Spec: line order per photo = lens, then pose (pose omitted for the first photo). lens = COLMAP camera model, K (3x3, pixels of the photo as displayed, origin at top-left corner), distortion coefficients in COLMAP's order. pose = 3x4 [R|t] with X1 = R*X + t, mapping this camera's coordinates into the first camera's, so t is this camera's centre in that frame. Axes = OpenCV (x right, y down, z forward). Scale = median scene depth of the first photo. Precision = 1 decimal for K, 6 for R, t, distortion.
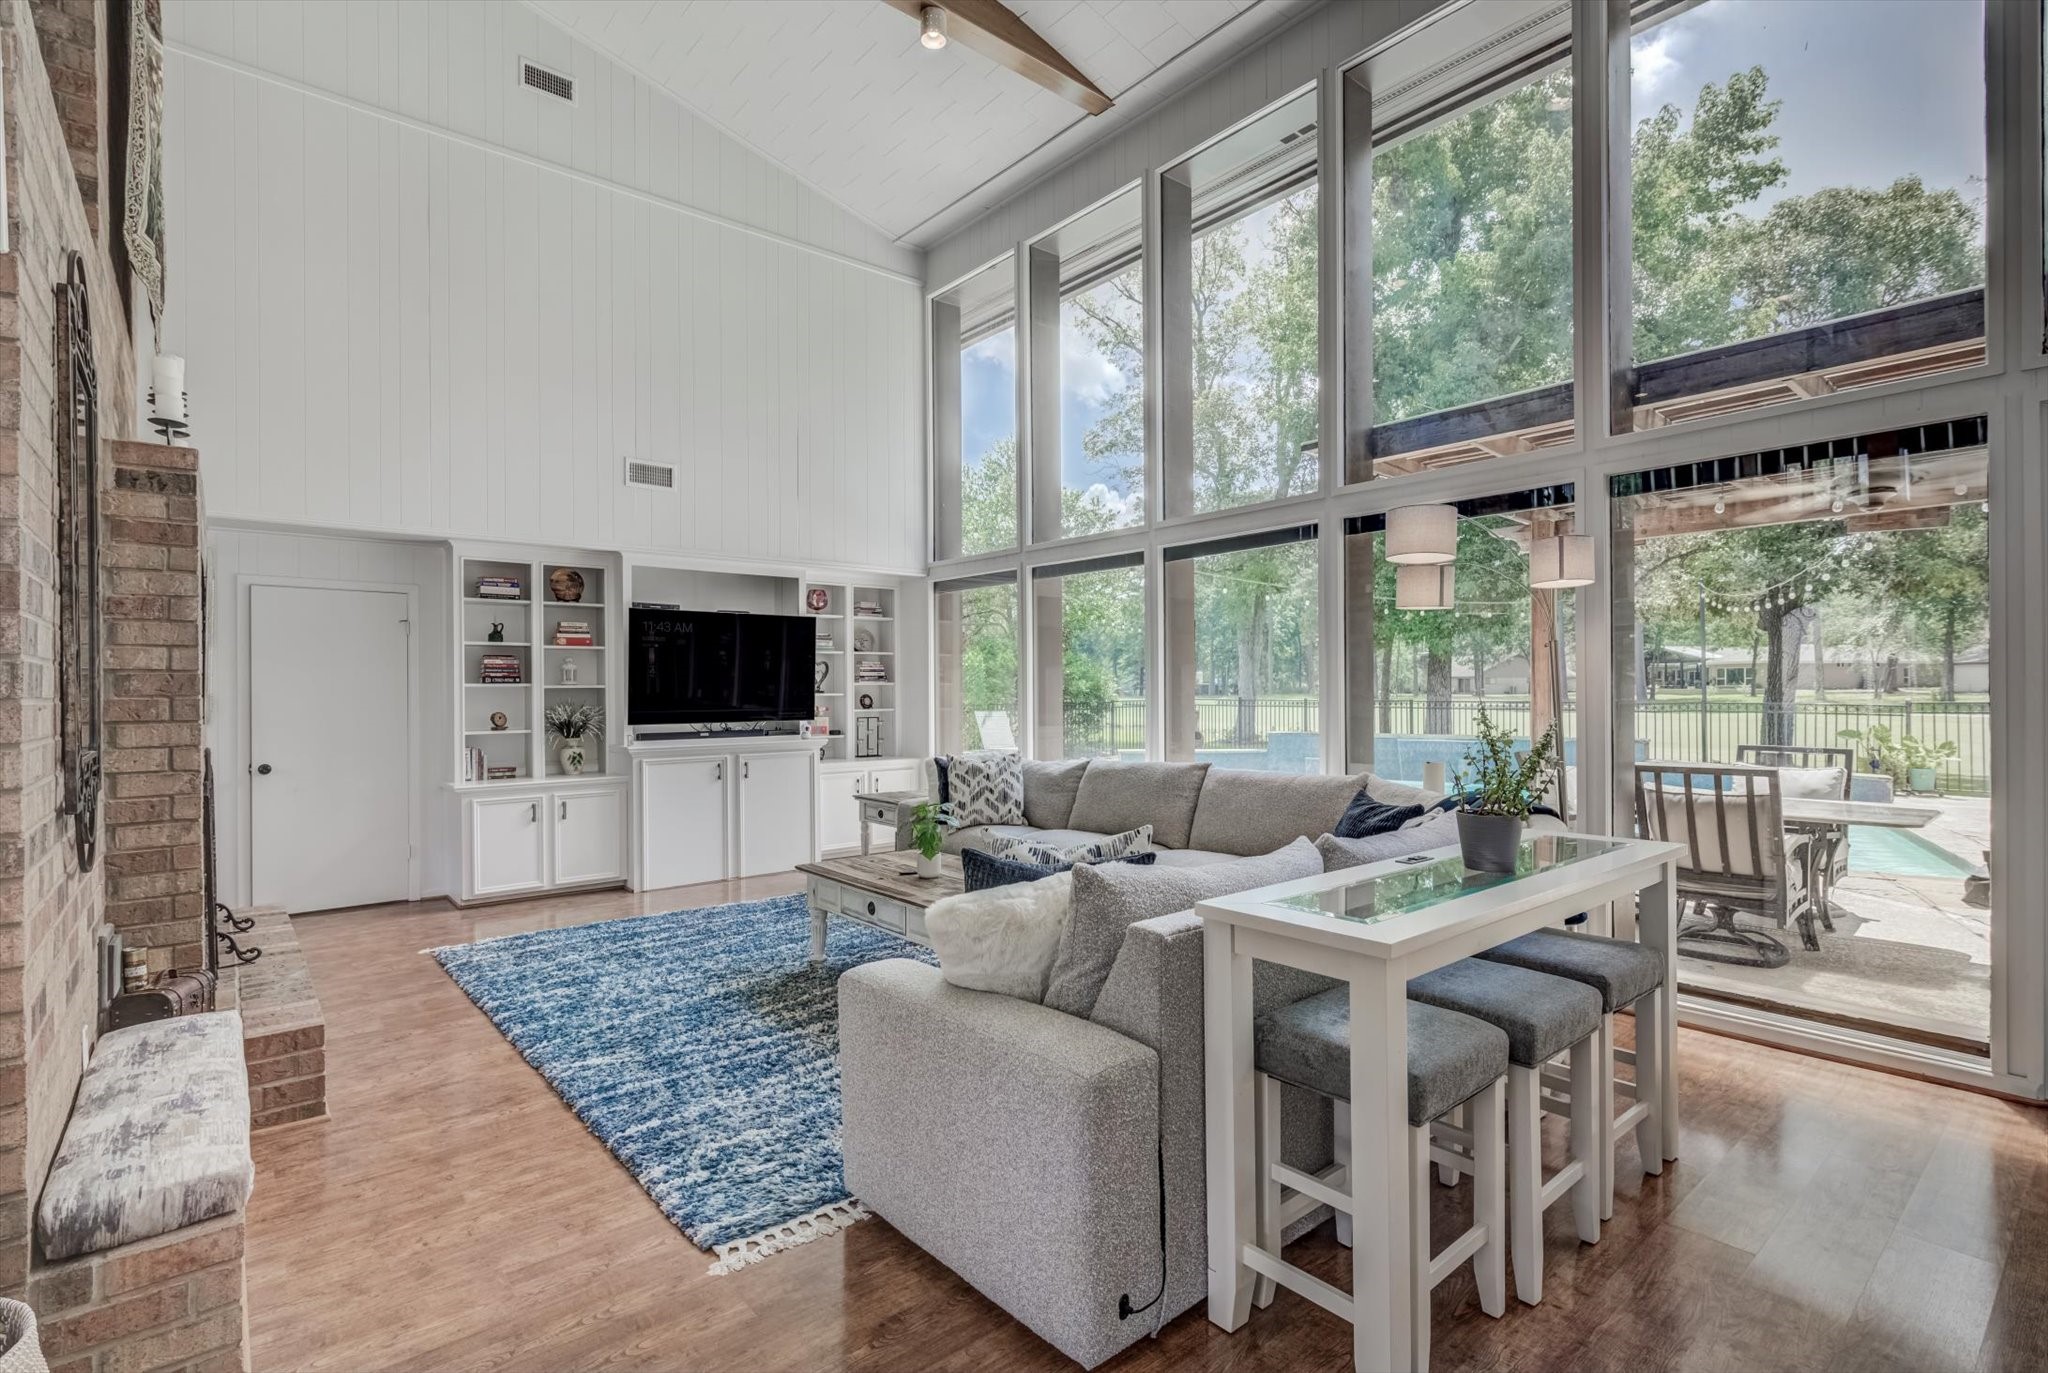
lens RADIAL K [[942.5, 0, 1025.9], [0, 942.5, 688.6], [0, 0, 1]] dist [0.000868, 0.000533]
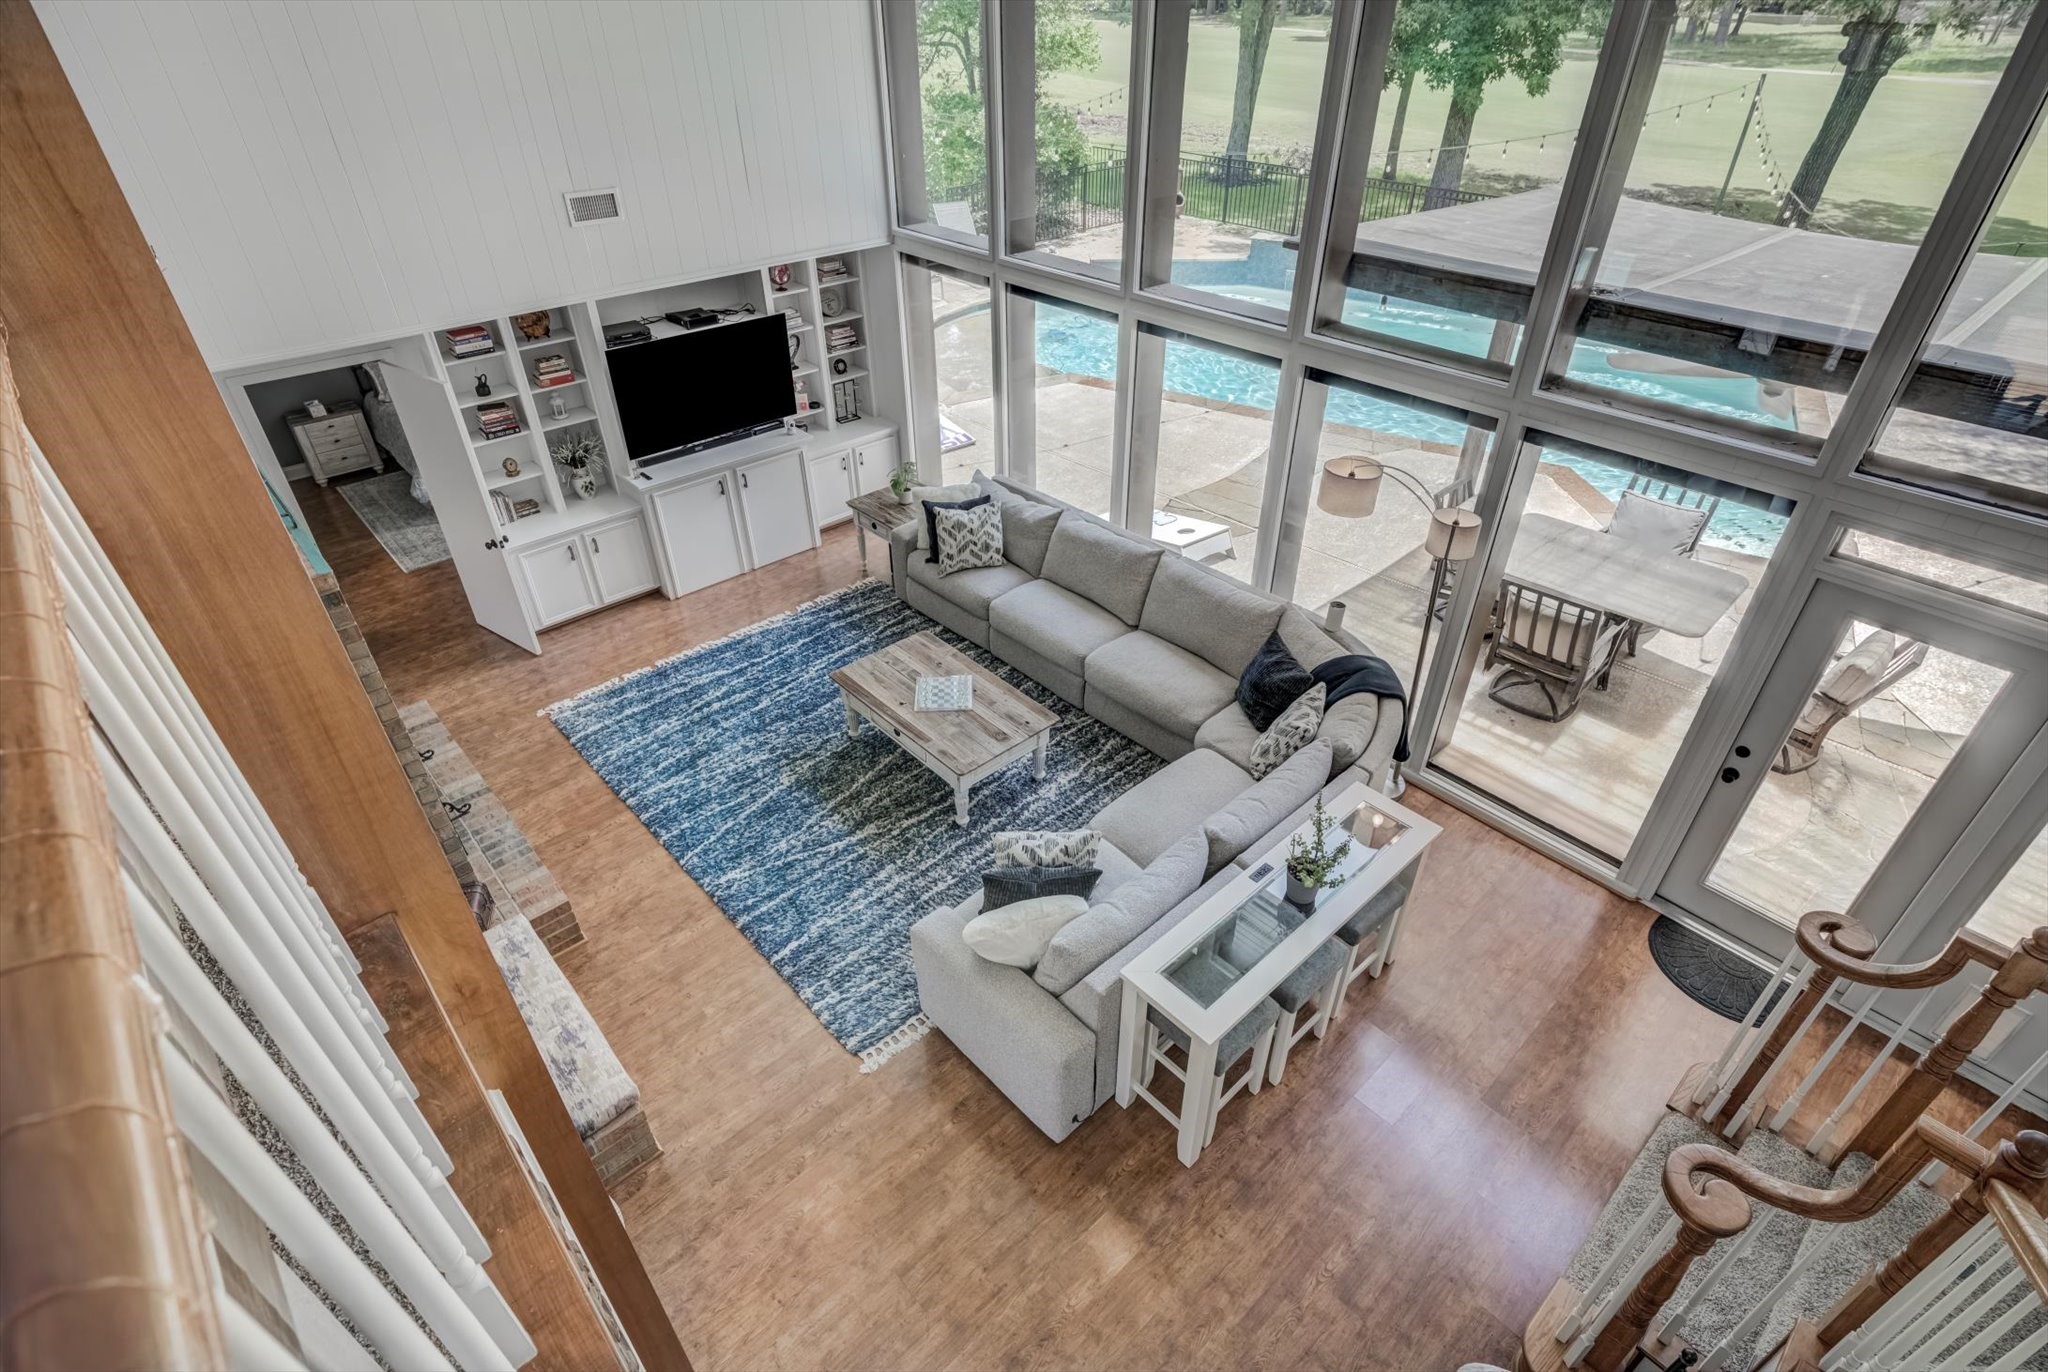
lens RADIAL K [[959.6, 0, 1025.4], [0, 959.6, 686.0], [0, 0, 1]] dist [0.000607, 0.000202]
pose [[0.999308, -0.024080, 0.028338, -0.011804], [0.003833, 0.824667, 0.565606, -0.384190], [-0.036989, -0.565106, 0.824188, -0.062693]]
